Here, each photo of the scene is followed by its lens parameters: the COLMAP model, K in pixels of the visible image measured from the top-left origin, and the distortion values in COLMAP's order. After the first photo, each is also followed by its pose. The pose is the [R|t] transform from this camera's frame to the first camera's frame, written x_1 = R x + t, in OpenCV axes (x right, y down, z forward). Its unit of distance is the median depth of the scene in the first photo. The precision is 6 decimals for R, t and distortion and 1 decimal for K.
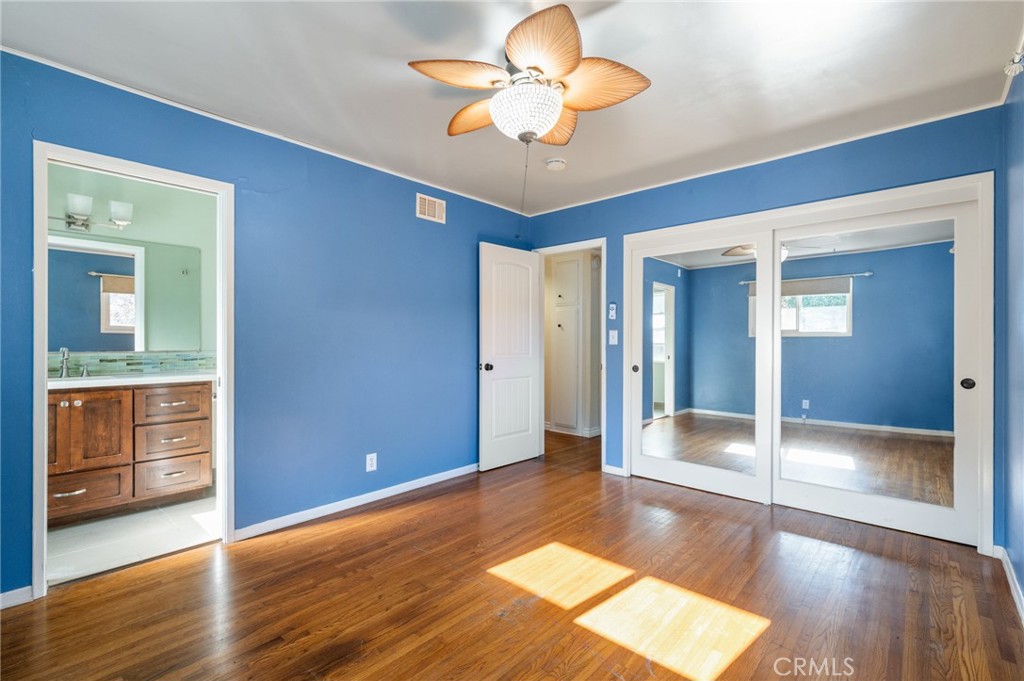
lens RADIAL K [[459.8, 0, 513.3], [0, 459.8, 340.5], [0, 0, 1]] dist [-0.001004, -0.000357]
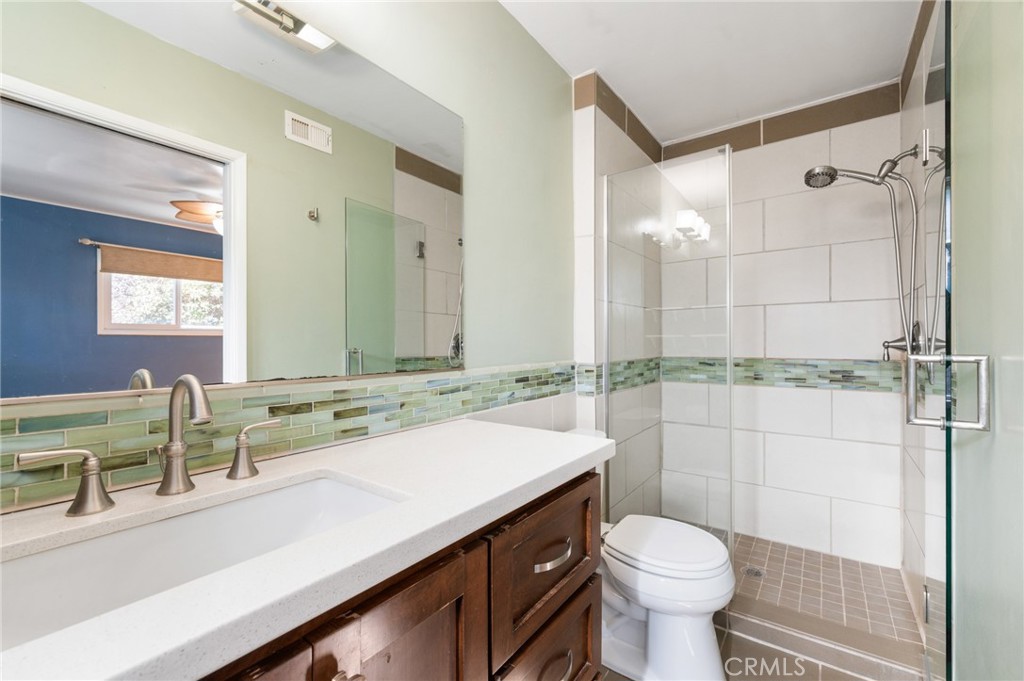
lens RADIAL K [[431.2, 0, 510.0], [0, 431.2, 342.5], [0, 0, 1]] dist [-0.001994, -0.000210]
pose [[0.995972, -0.007804, 0.089329, -0.672624], [0.007893, 0.999969, -0.000641, 0.000547], [-0.089321, 0.001344, 0.996002, 0.617141]]
